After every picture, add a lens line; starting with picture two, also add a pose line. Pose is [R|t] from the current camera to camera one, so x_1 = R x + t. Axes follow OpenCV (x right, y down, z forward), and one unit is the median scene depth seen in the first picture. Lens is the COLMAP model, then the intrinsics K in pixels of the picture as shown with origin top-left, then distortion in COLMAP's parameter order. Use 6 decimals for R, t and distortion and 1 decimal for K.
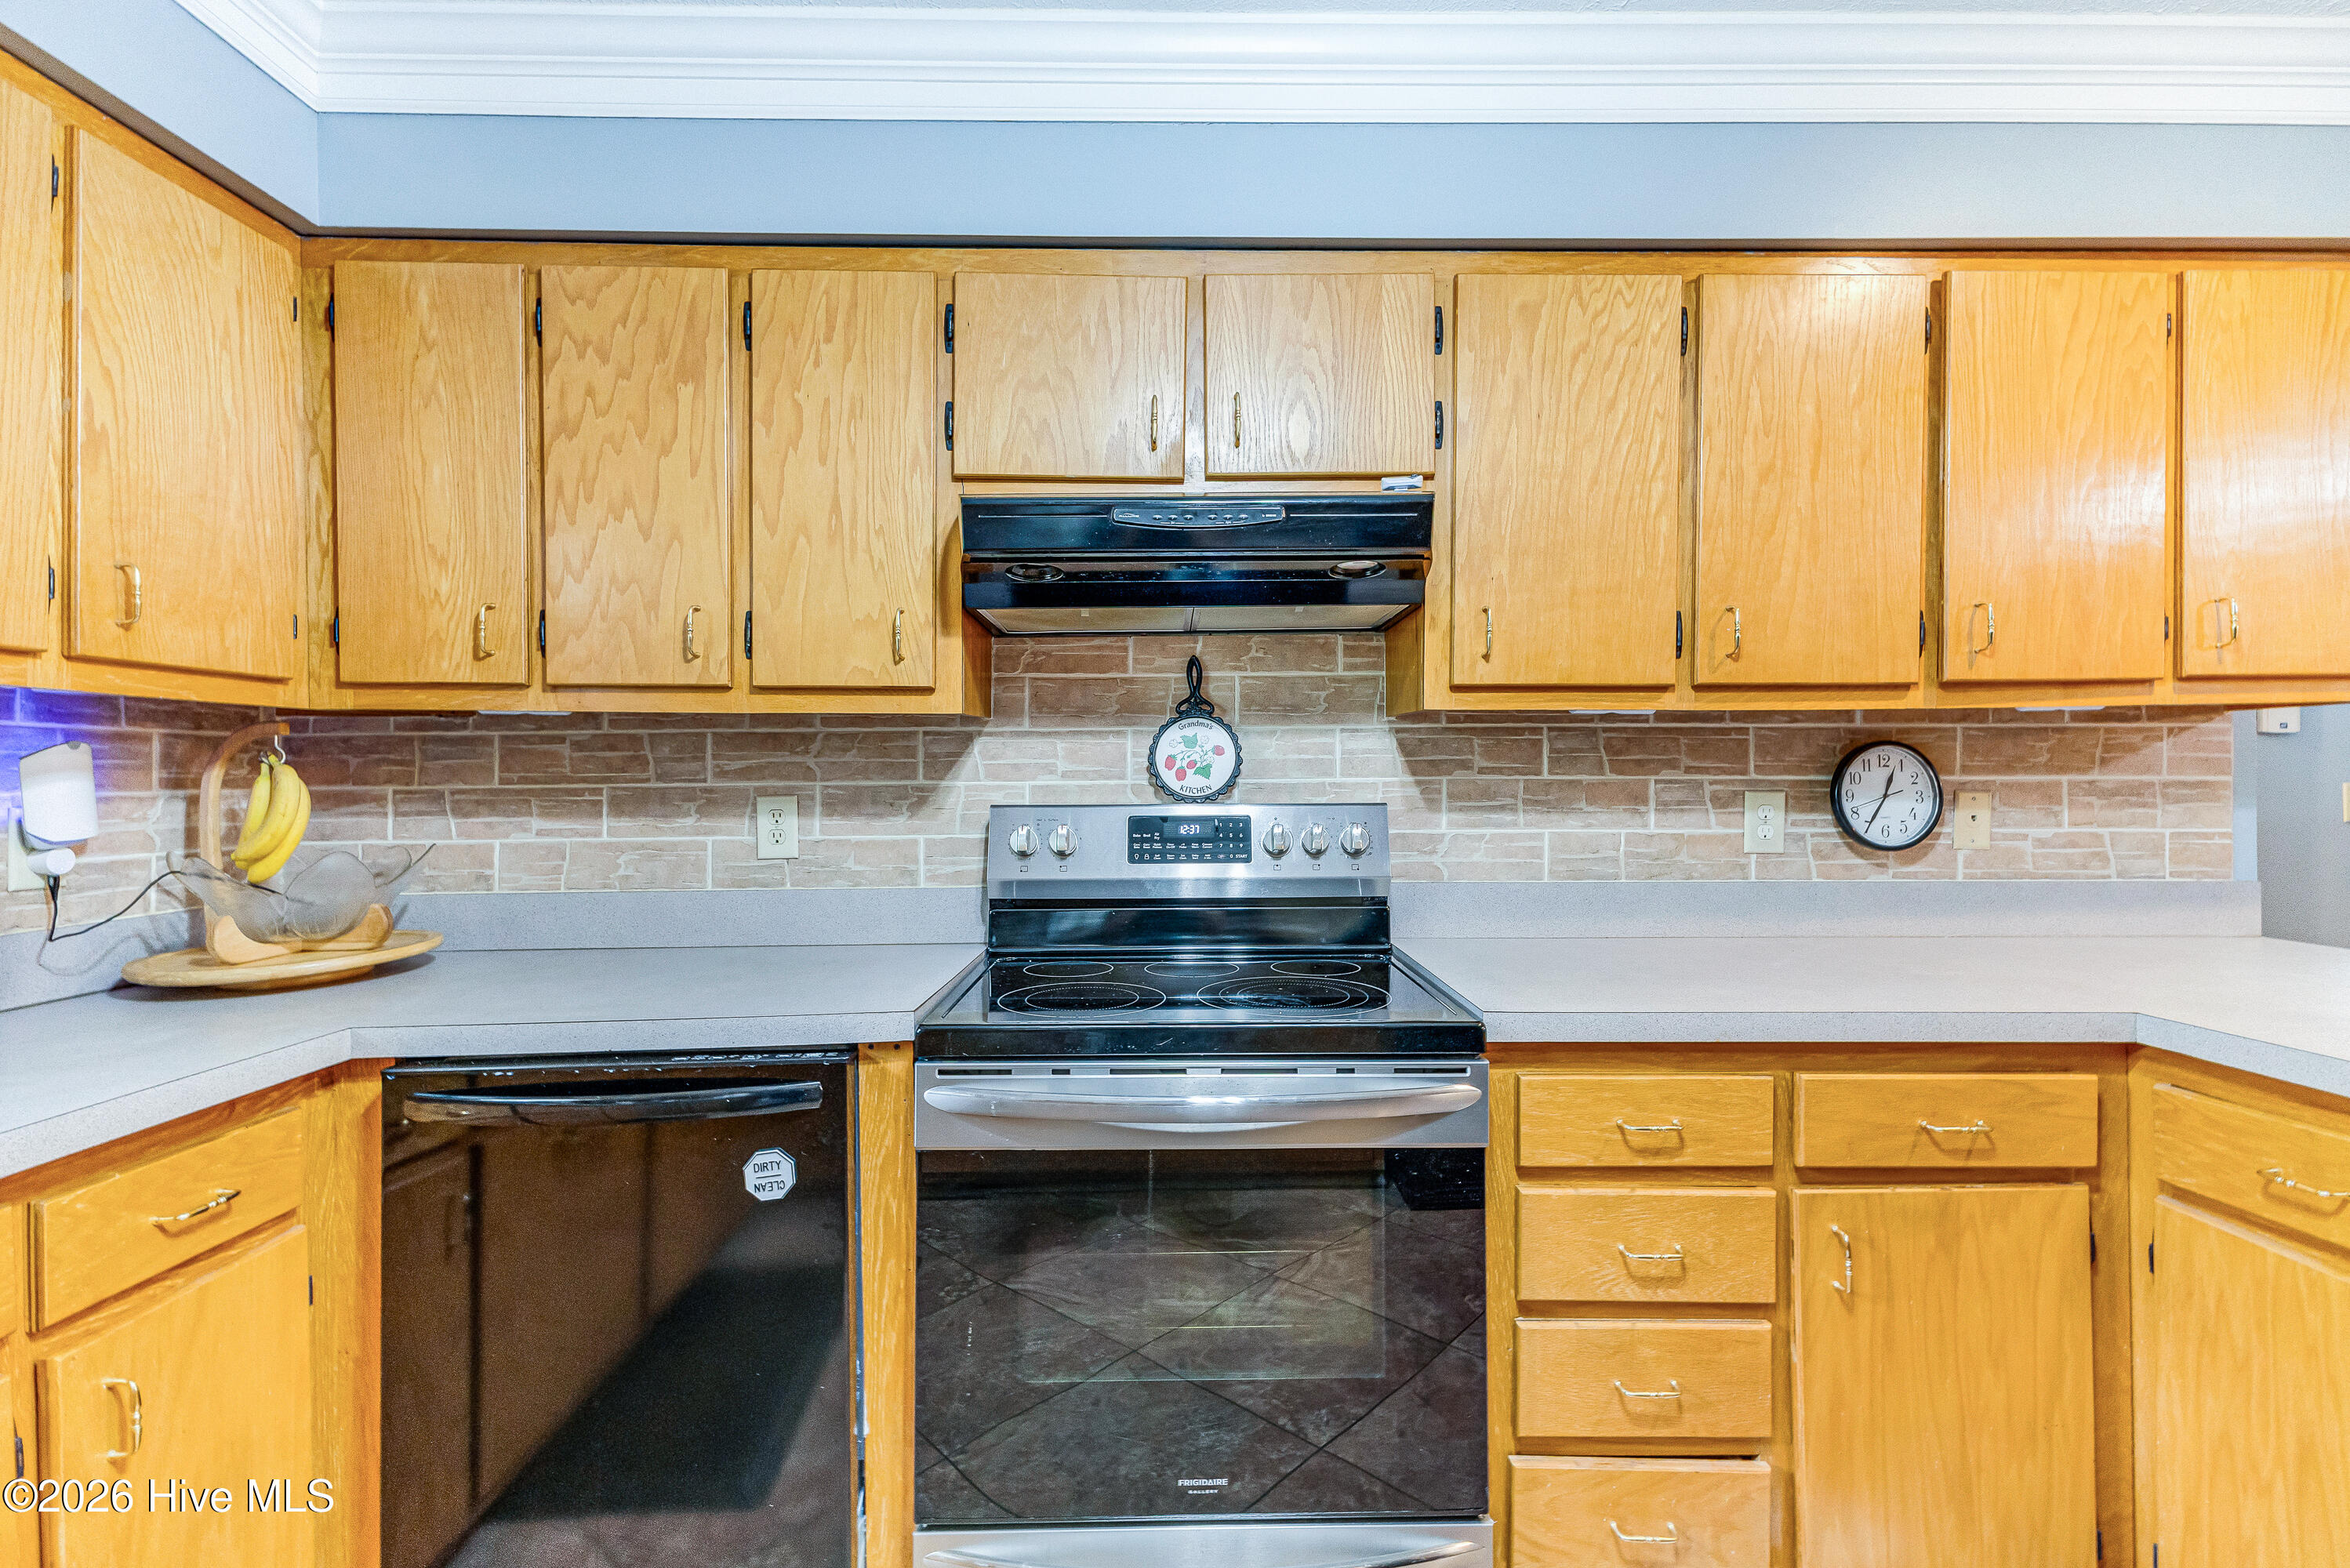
lens RADIAL K [[1046.7, 0, 1175.0], [0, 1046.7, 784.0], [0, 0, 1]] dist [0.010591, -0.000128]
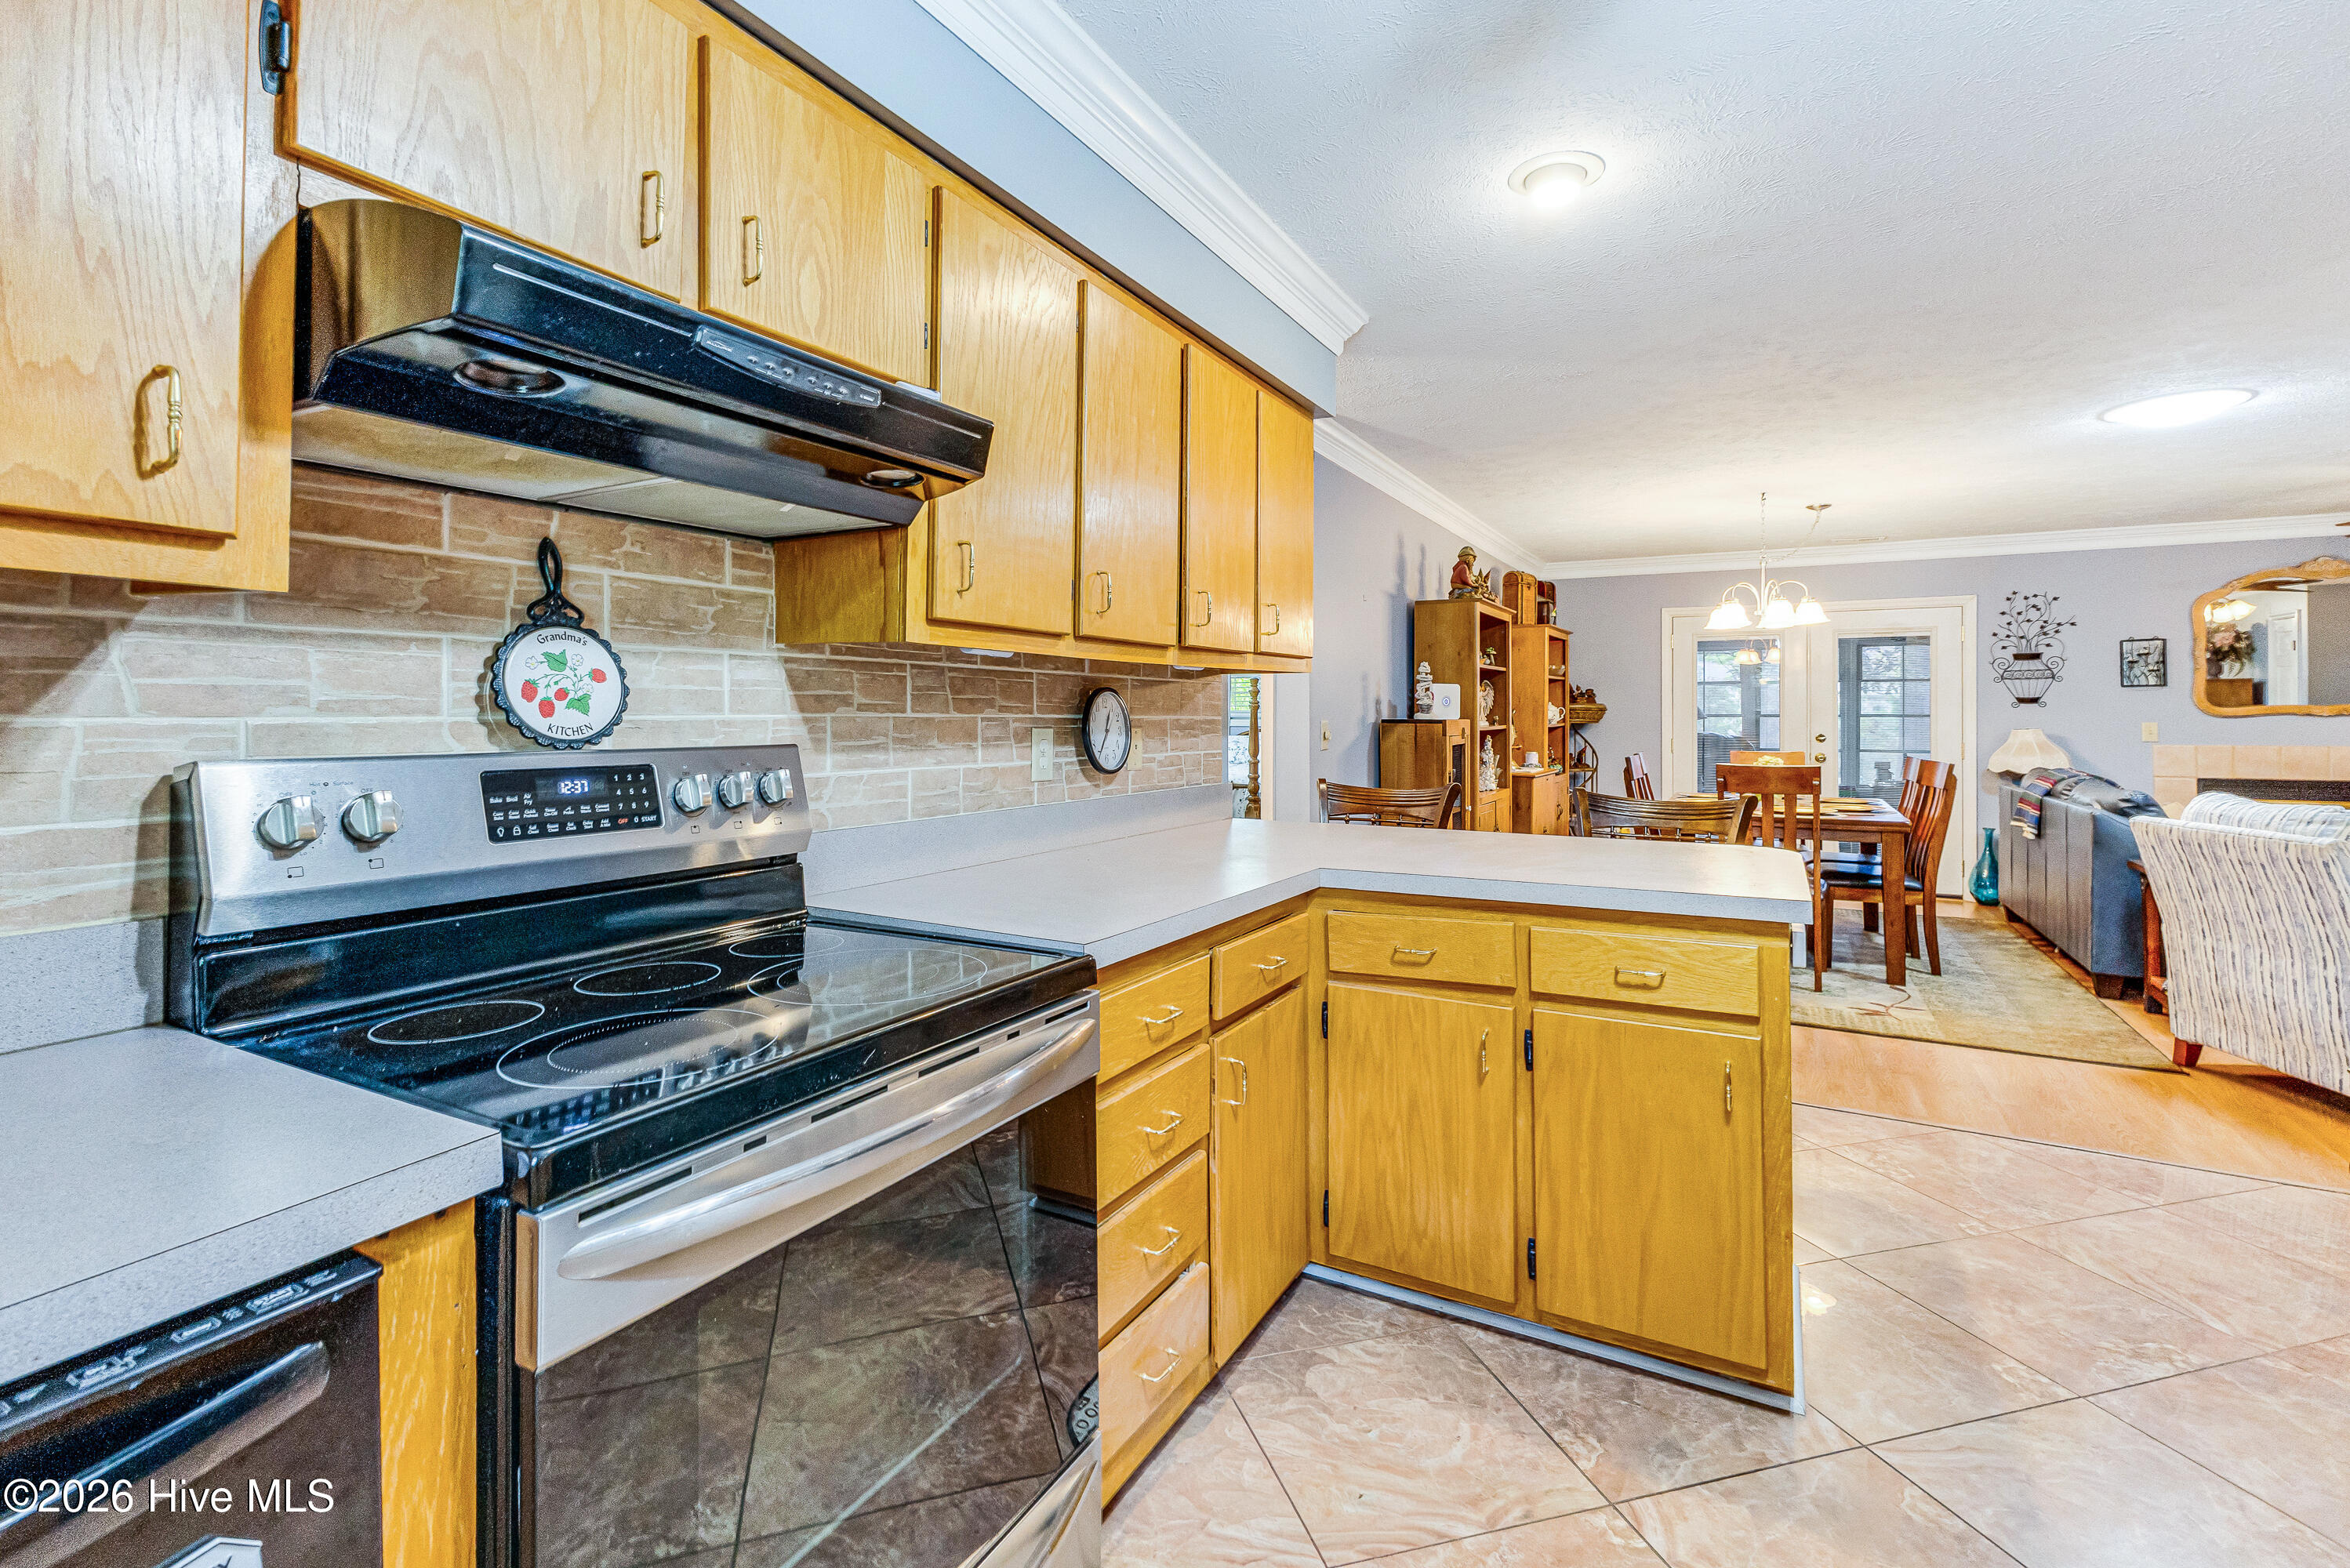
lens RADIAL K [[1070.9, 0, 1178.1], [0, 1070.9, 720.4], [0, 0, 1]] dist [0.017213, -0.000116]
pose [[0.487876, 0.000540, 0.872913, -0.406511], [-0.001829, 0.999998, 0.000404, -0.002194], [-0.872911, -0.001793, 0.487877, 0.286347]]
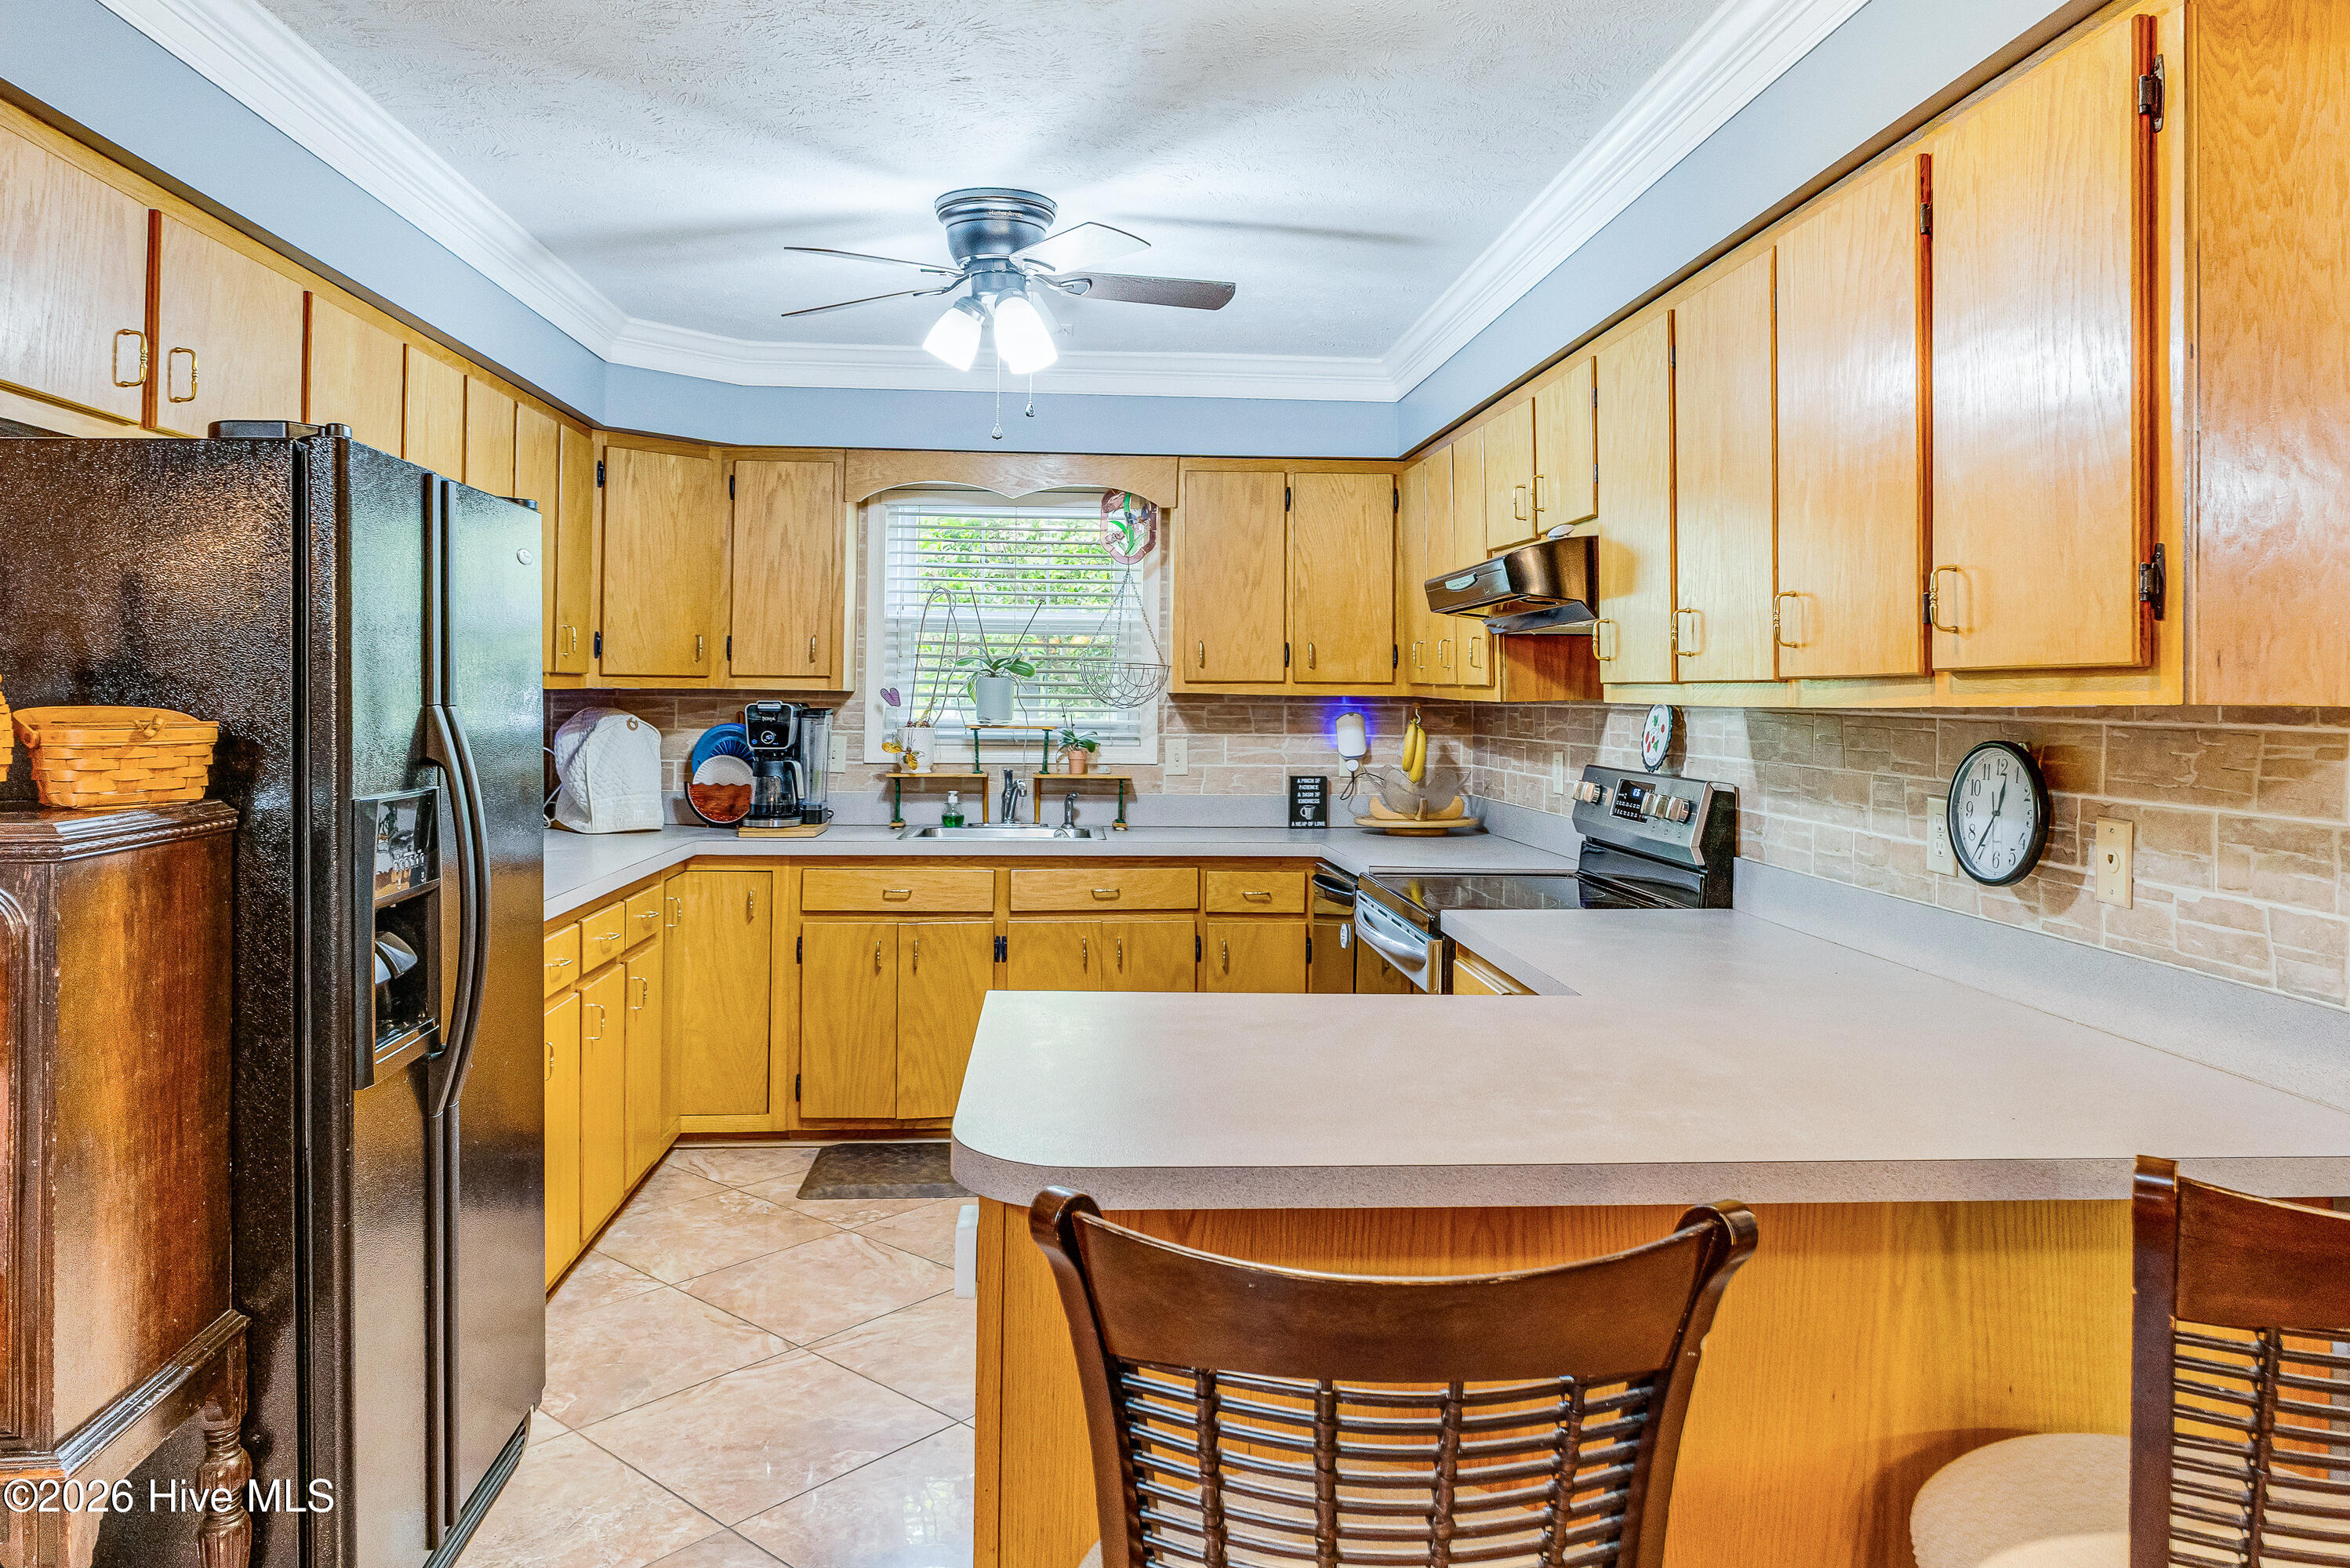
lens RADIAL K [[1504.0, 0, 1172.2], [0, 1504.0, 679.7], [0, 0, 1]] dist [-0.000112, 0.000027]
pose [[0.065630, -0.005184, -0.997831, 1.690184], [-0.016355, 0.999847, -0.006270, -0.067559], [0.997710, 0.016731, 0.065535, 0.325465]]
